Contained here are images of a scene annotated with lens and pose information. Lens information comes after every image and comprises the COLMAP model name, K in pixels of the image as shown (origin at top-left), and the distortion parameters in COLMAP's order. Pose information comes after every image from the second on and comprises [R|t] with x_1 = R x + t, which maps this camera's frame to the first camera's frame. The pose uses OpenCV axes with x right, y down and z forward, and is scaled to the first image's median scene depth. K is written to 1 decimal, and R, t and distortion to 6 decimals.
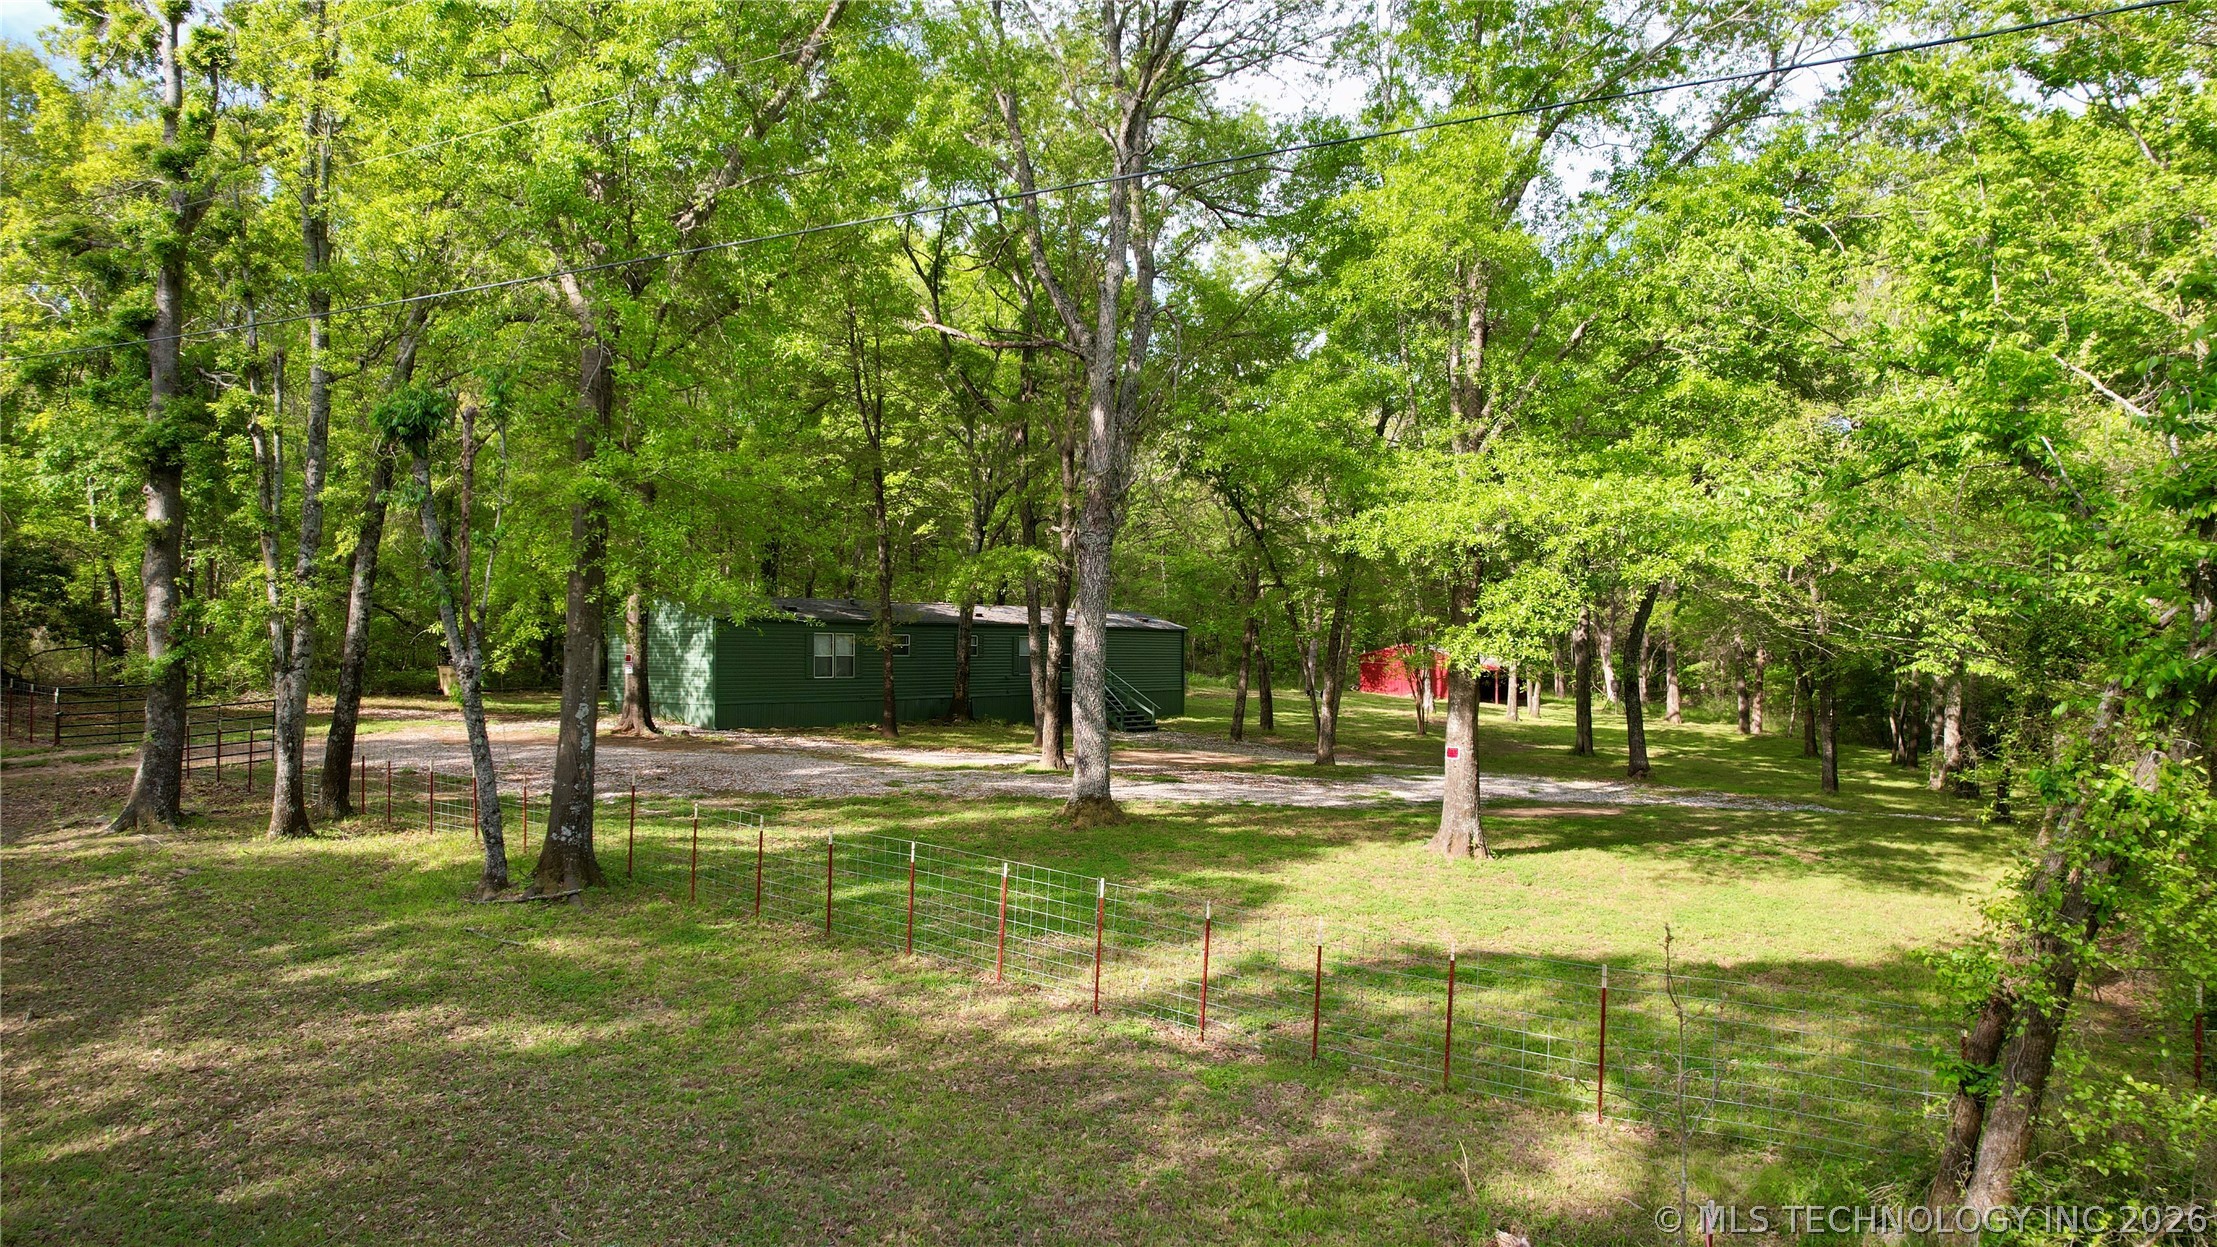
lens RADIAL K [[1416.8, 0, 1115.2], [0, 1416.8, 597.6], [0, 0, 1]] dist [0.000395, 0.000706]
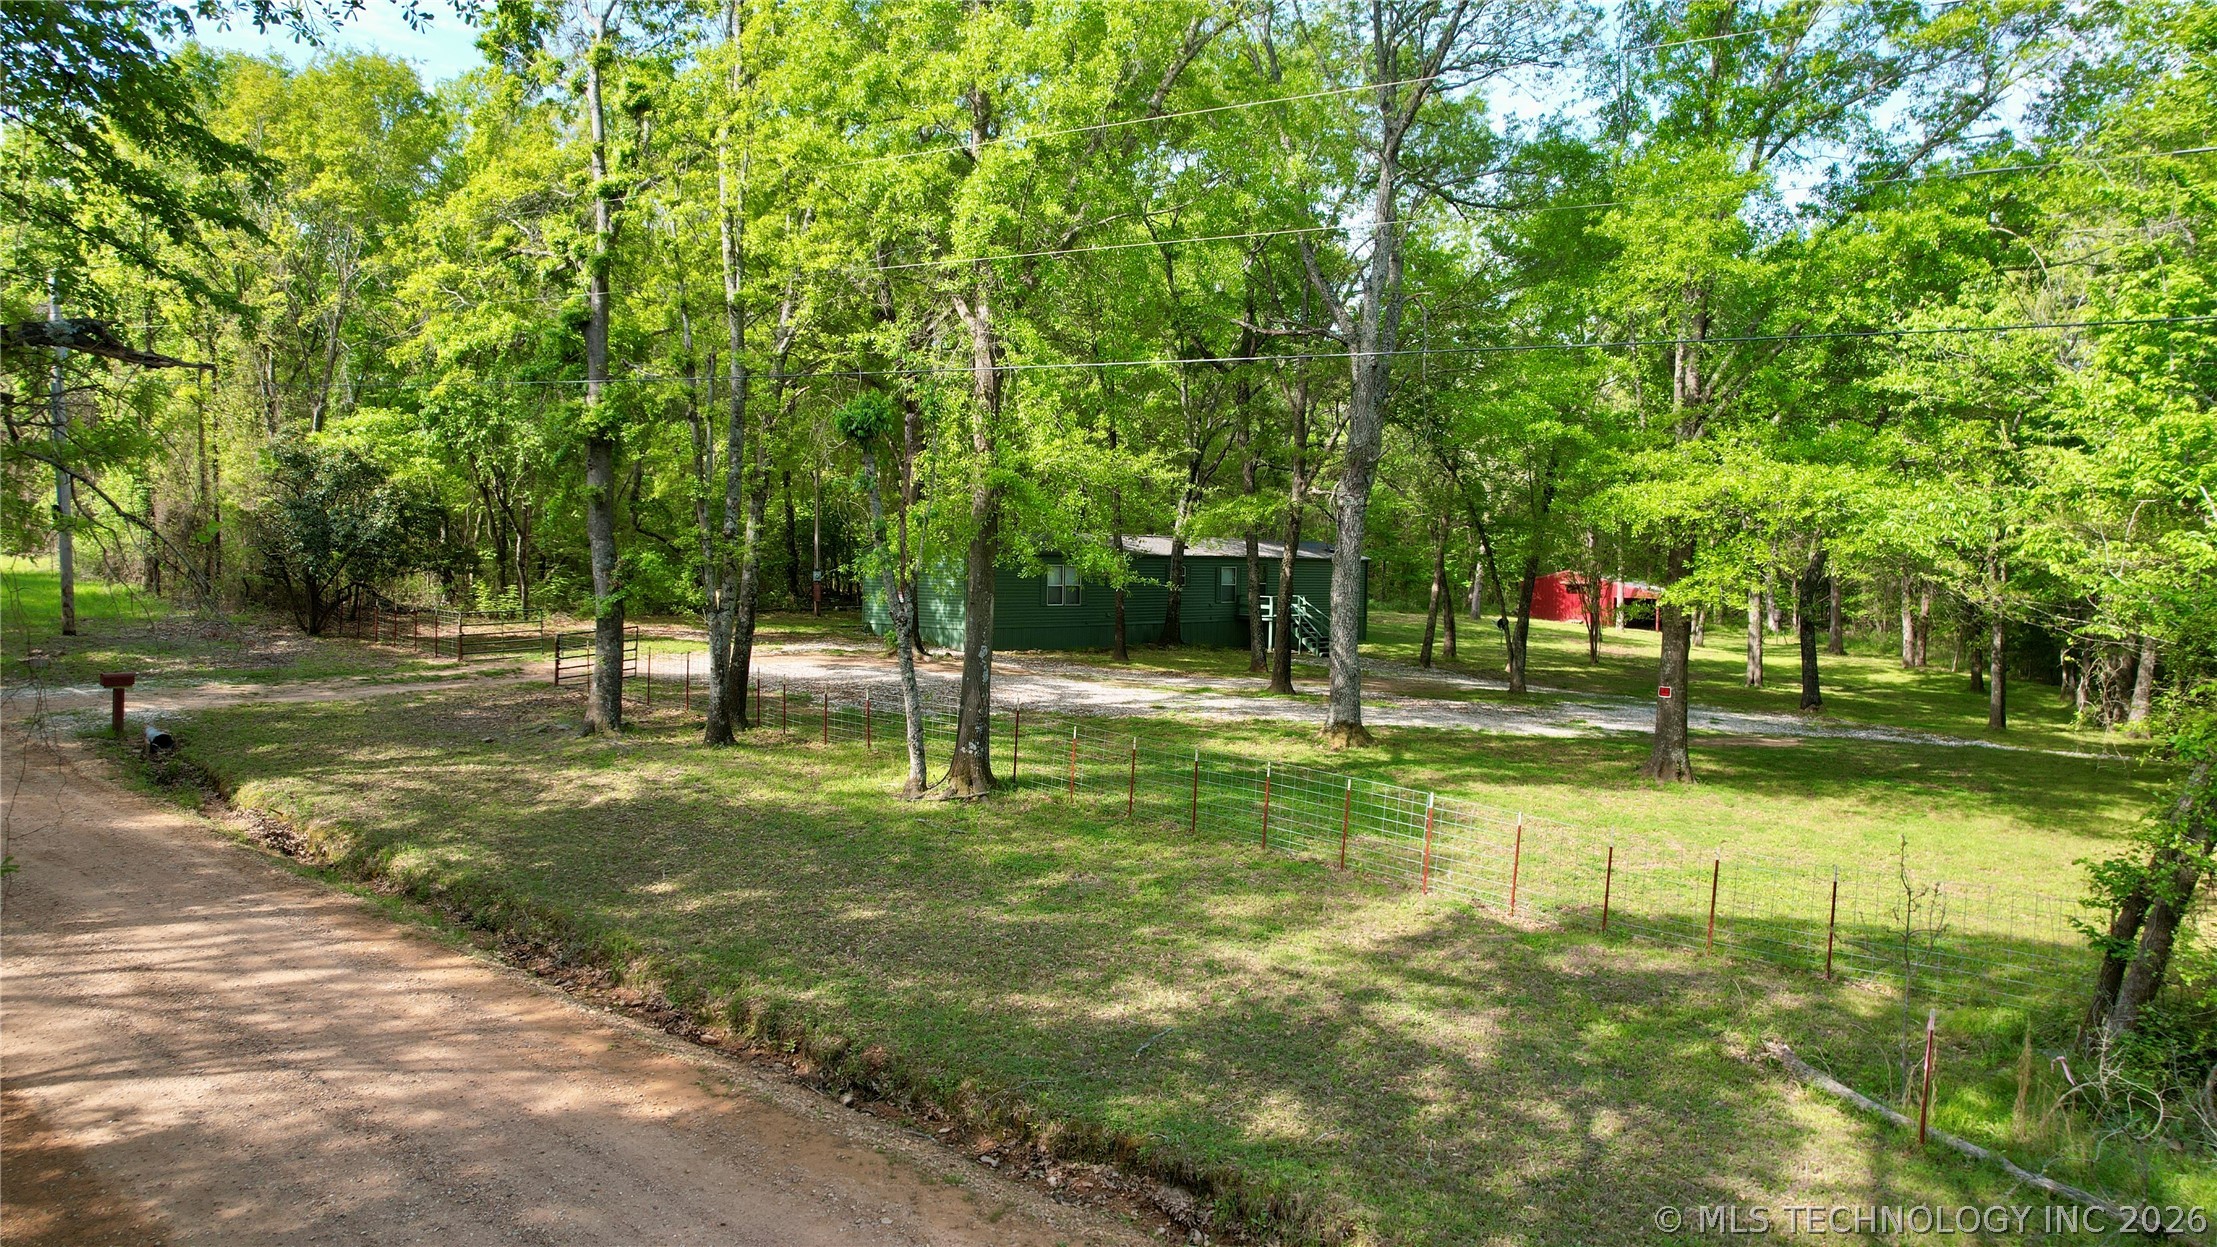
lens RADIAL K [[1443.9, 0, 1108.5], [0, 1443.9, 623.5], [0, 0, 1]] dist [-0.034119, 0.072043]
pose [[0.996450, 0.015069, -0.082821, -0.121386], [-0.008293, 0.996633, 0.081568, -0.040385], [0.083771, -0.080591, 0.993221, -0.216214]]
